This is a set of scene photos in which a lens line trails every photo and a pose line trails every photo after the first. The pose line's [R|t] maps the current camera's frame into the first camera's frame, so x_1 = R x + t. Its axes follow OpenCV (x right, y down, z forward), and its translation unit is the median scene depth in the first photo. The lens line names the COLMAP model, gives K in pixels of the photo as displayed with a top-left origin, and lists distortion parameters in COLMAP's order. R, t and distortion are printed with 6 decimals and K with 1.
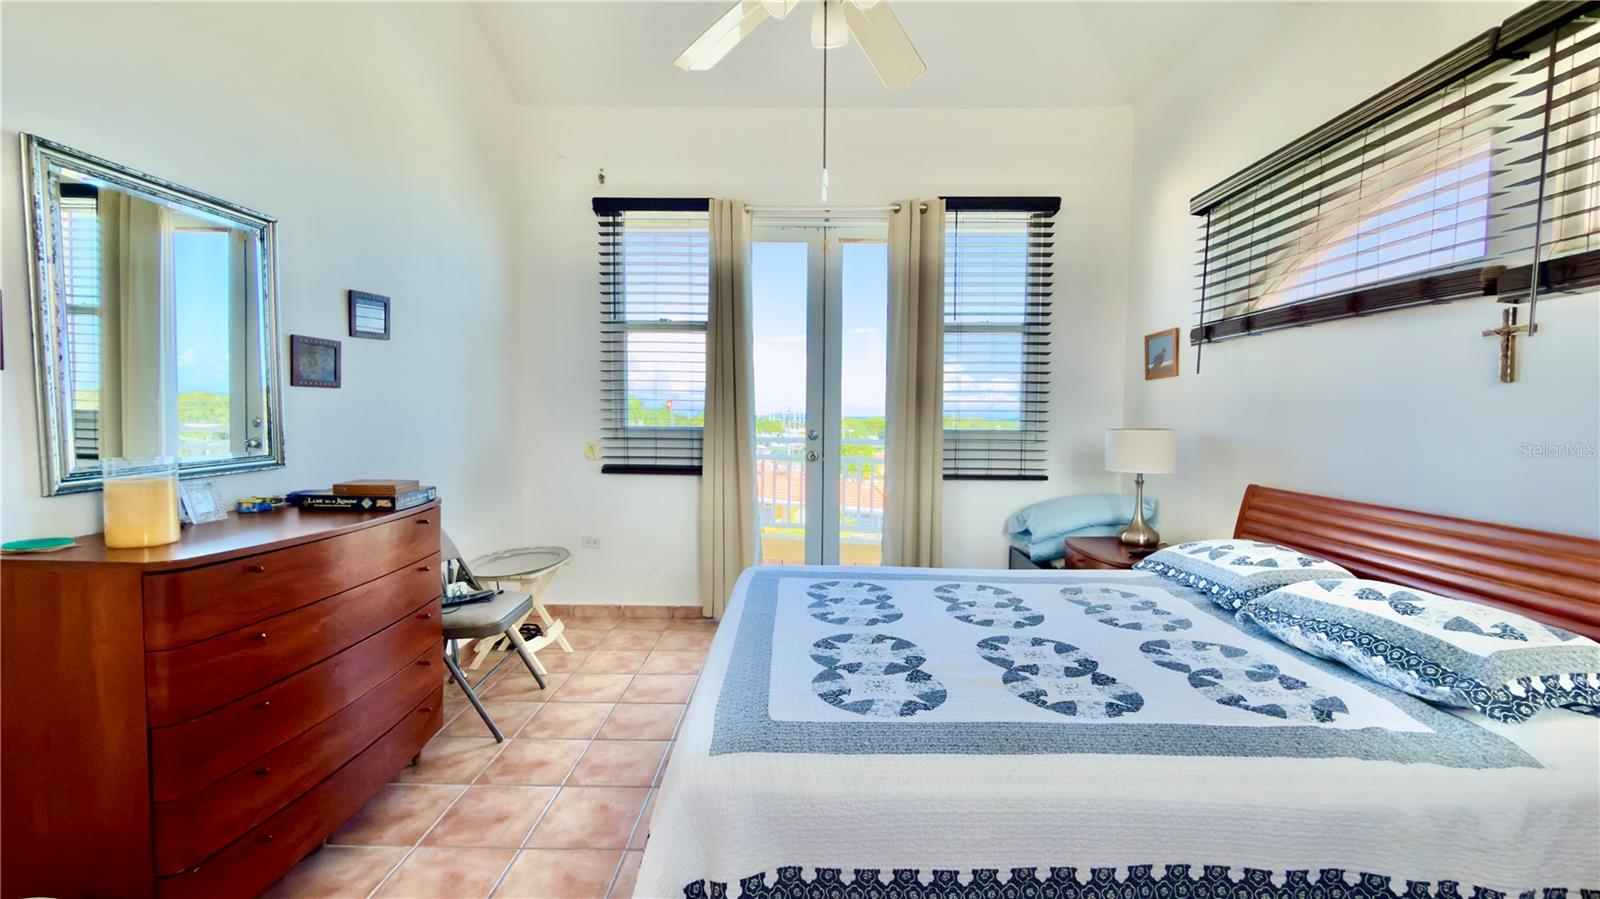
lens RADIAL K [[635.1, 0, 800.0], [0, 635.1, 449.5], [0, 0, 1]] dist [0.000645, 0.000203]
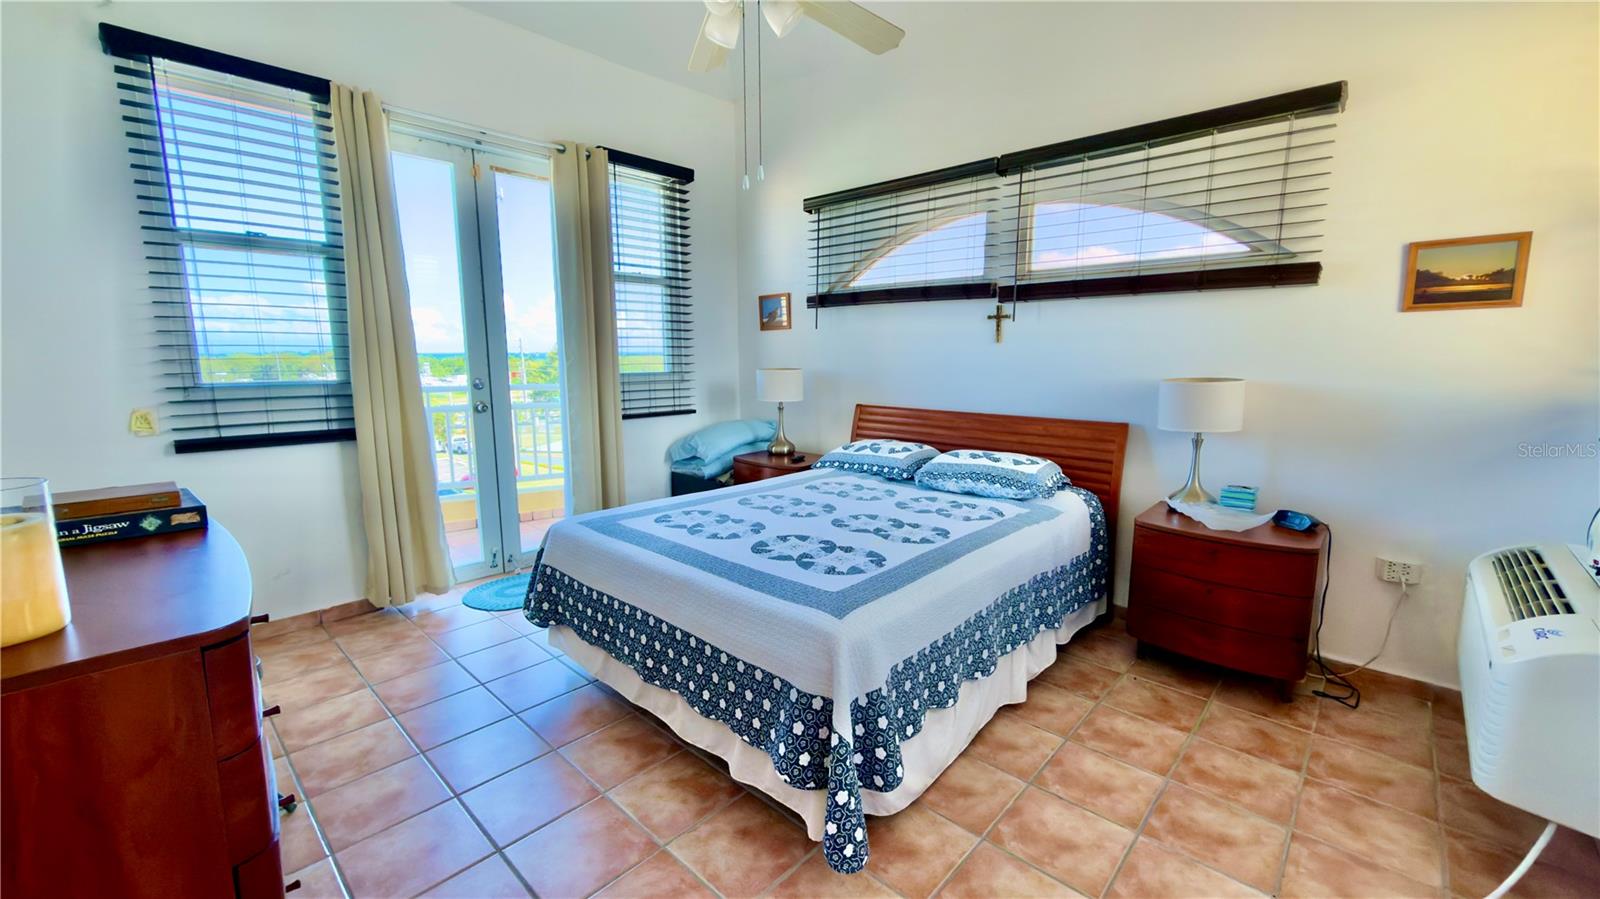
lens RADIAL K [[635.1, 0, 800.0], [0, 635.1, 449.5], [0, 0, 1]] dist [0.000645, 0.000203]
pose [[0.678820, -0.120104, 0.724416, -0.380318], [0.045820, 0.991539, 0.121456, -0.021344], [-0.732874, -0.049254, 0.678579, 0.041466]]
